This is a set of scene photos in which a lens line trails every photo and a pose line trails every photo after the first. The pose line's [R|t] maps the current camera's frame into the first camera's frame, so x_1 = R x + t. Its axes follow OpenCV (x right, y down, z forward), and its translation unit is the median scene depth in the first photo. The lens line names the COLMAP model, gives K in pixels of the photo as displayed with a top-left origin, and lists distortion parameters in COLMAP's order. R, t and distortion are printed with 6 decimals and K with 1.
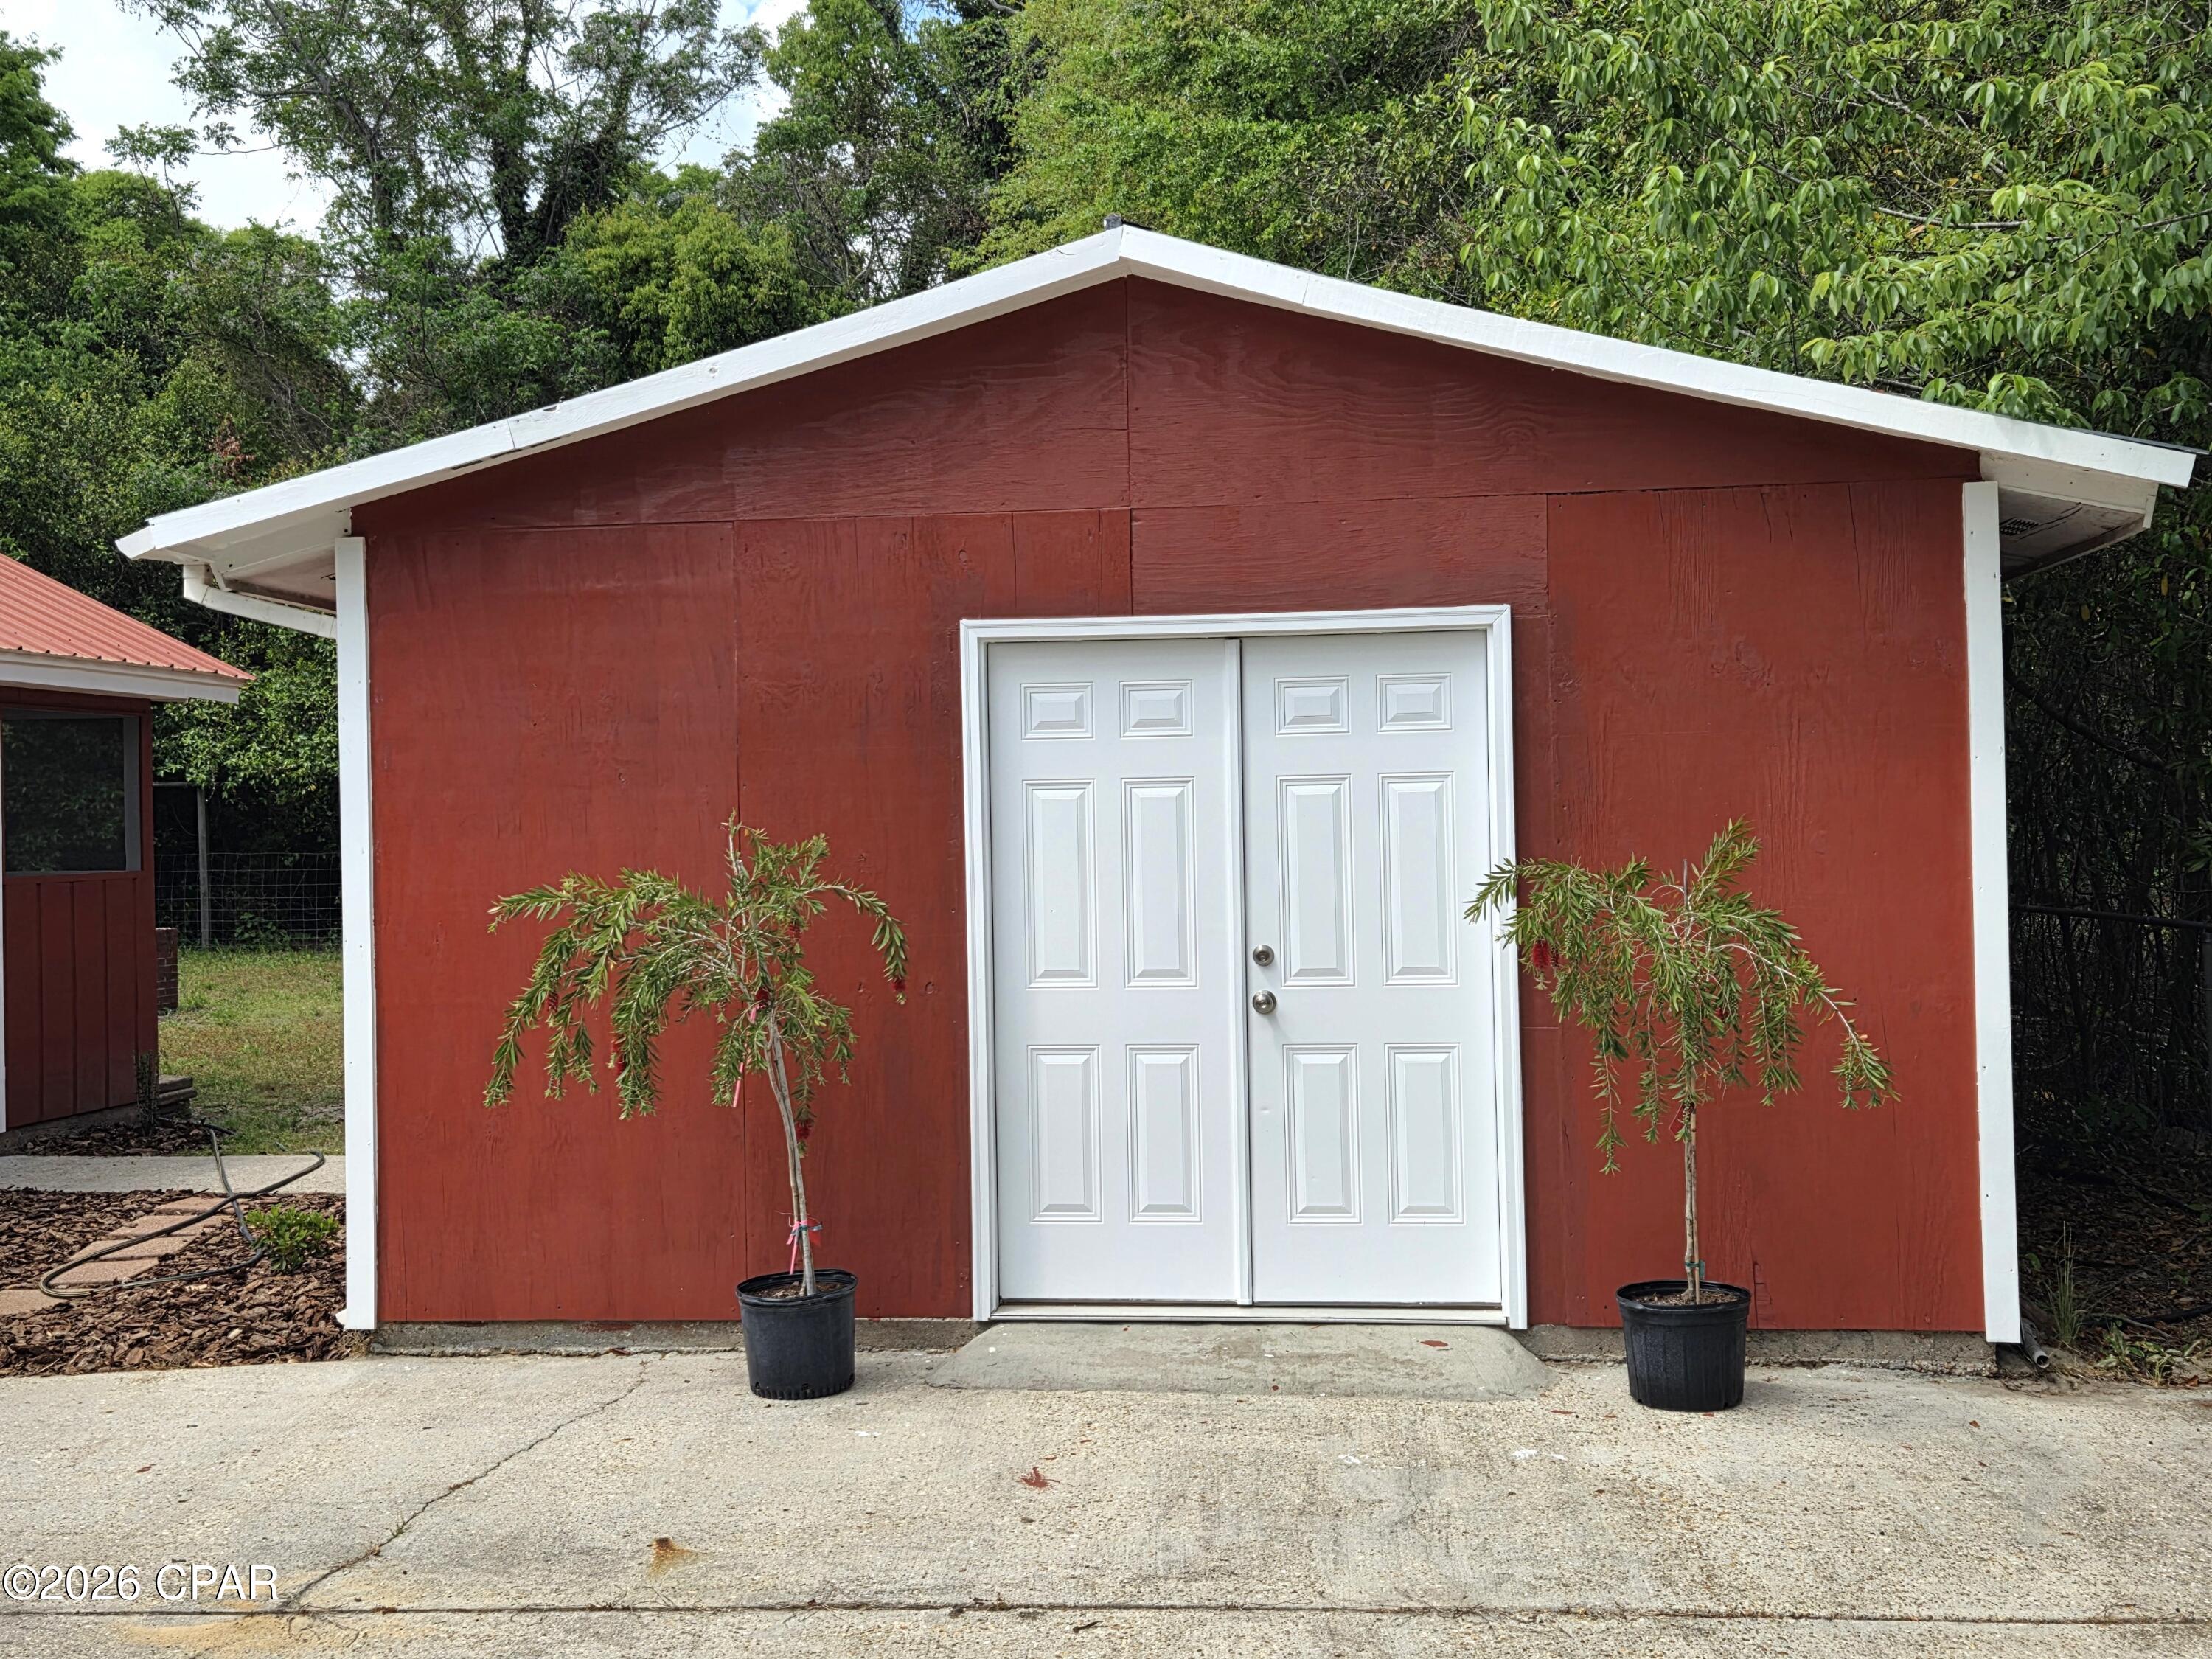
lens RADIAL K [[2502.0, 0, 1106.0], [0, 2502.0, 829.5], [0, 0, 1]] dist [0.009680, 0.012007]
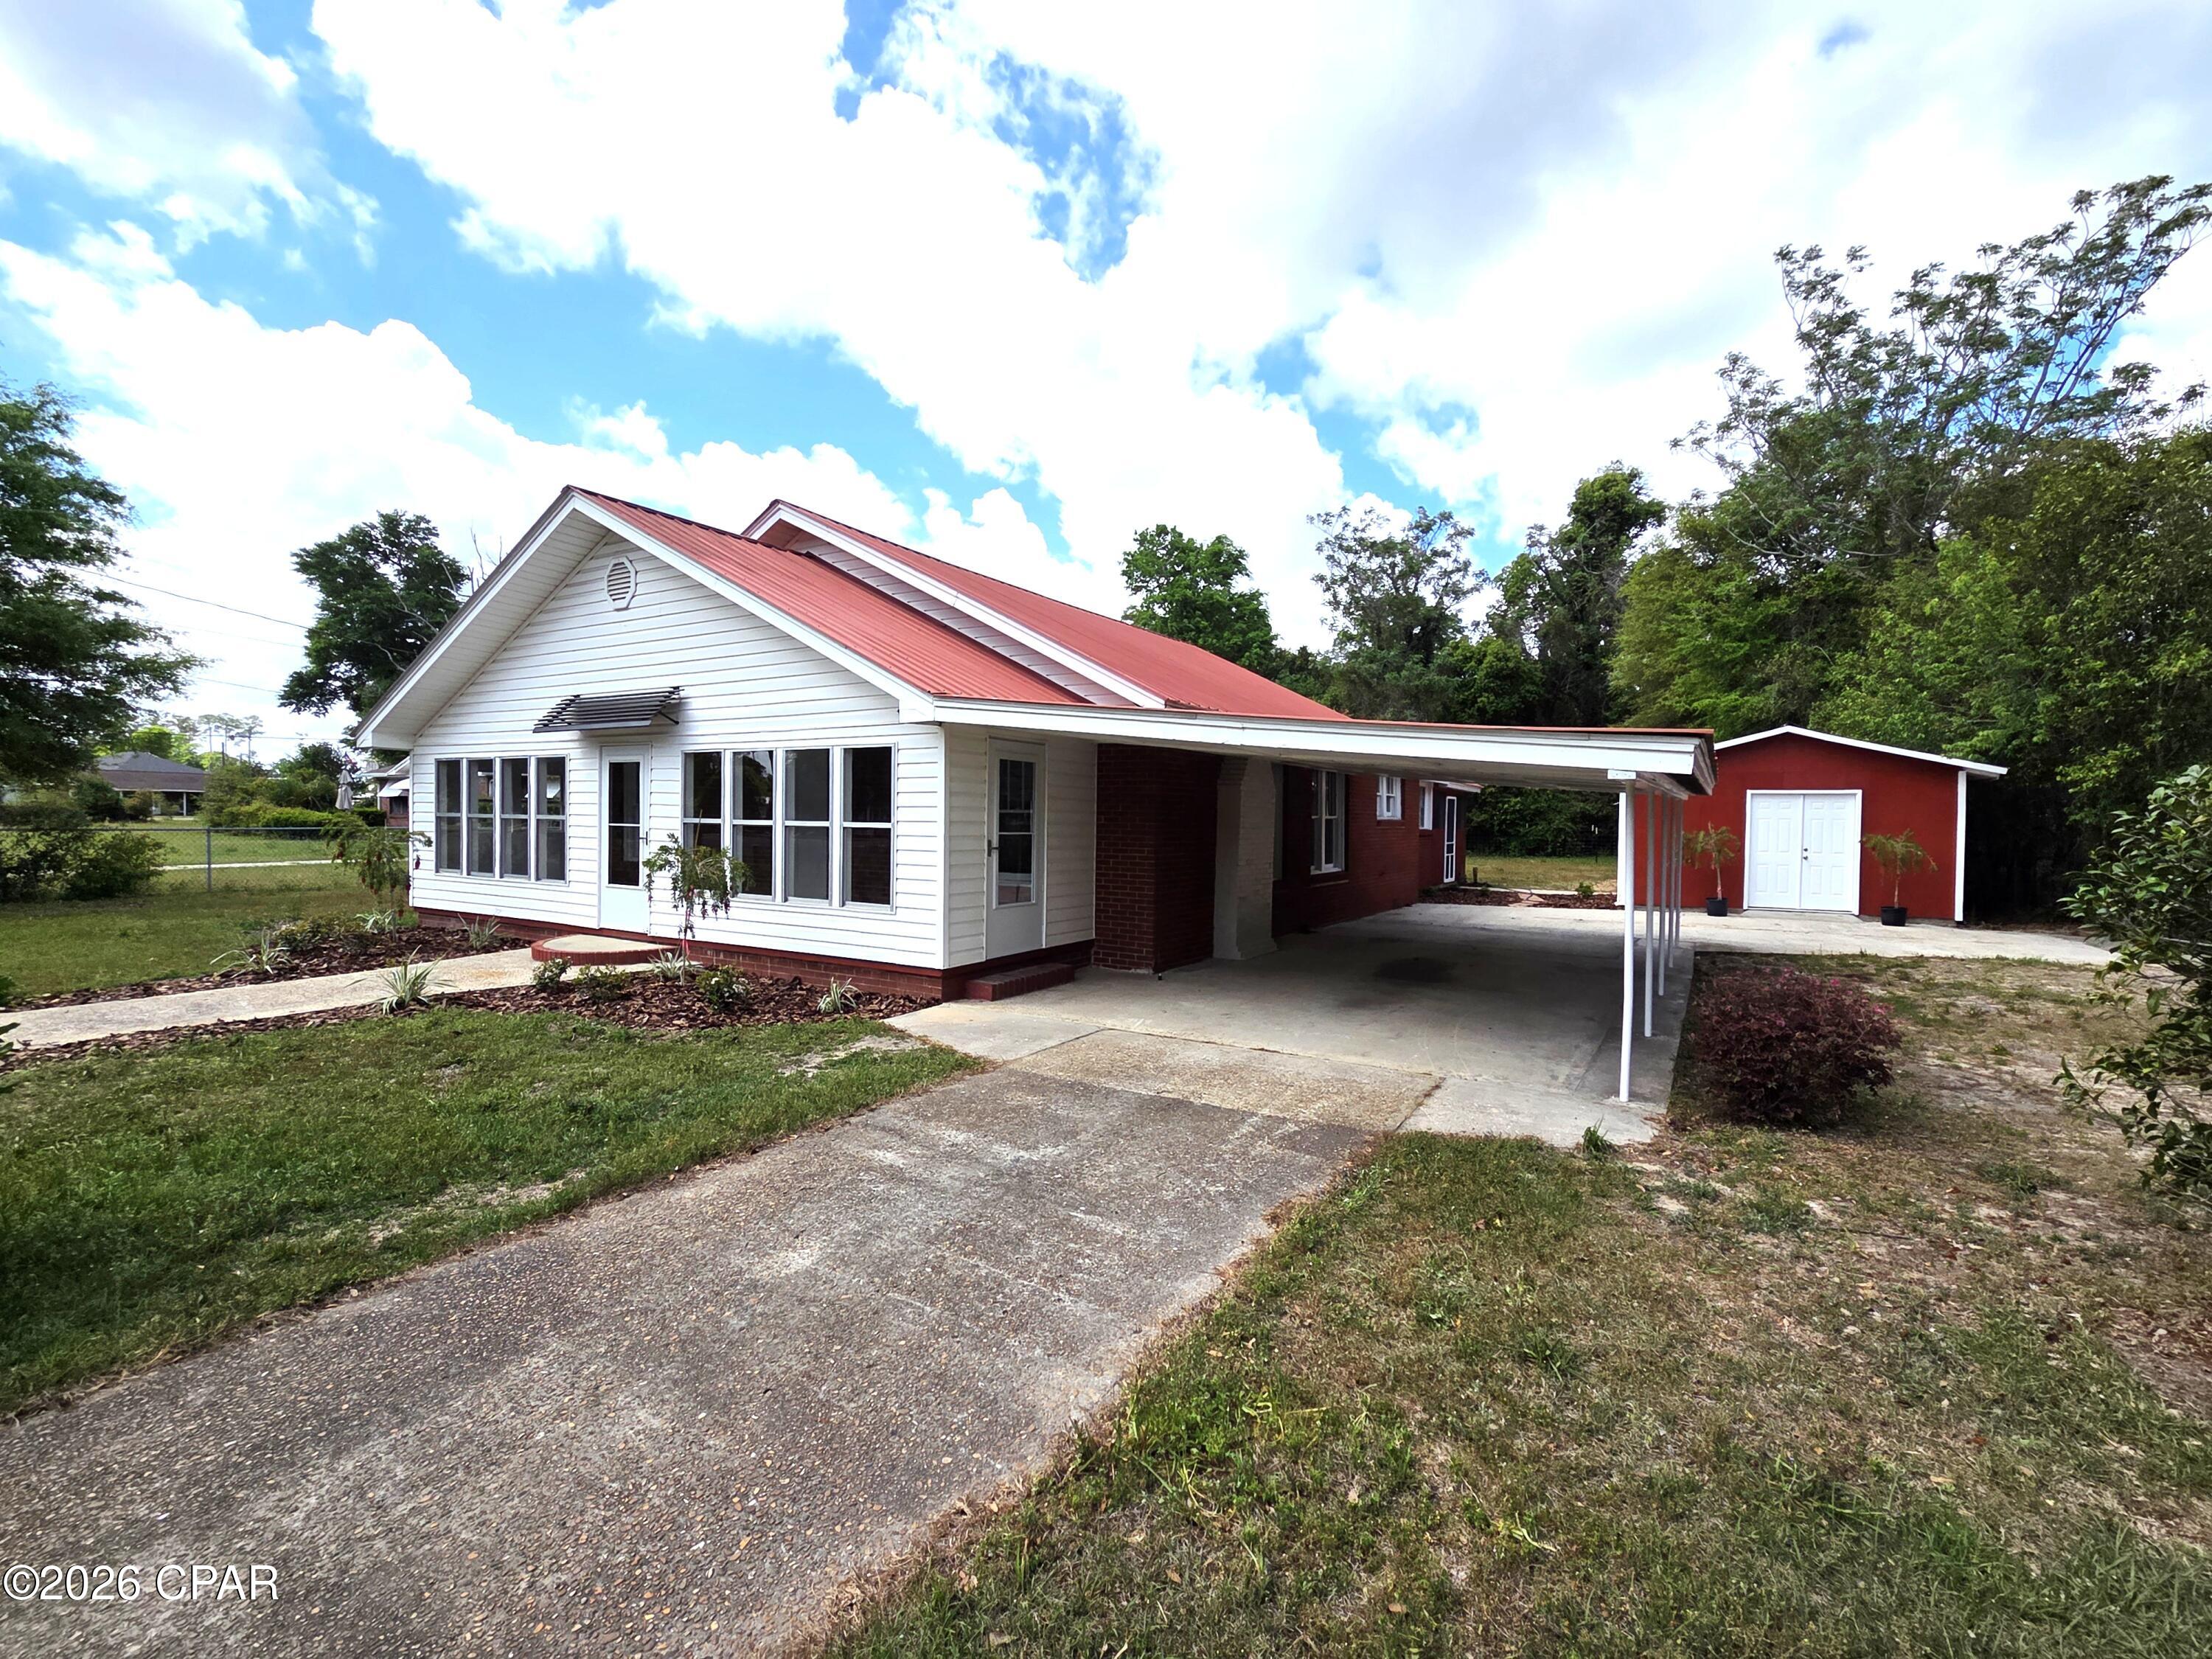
lens RADIAL K [[980.4, 0, 1106.0], [0, 980.4, 829.5], [0, 0, 1]] dist [0.002576, -0.000025]
pose [[0.939938, 0.034889, -0.339557, -0.719276], [-0.028337, 0.999305, 0.024237, -0.002309], [0.340167, -0.013160, 0.940273, -1.771600]]
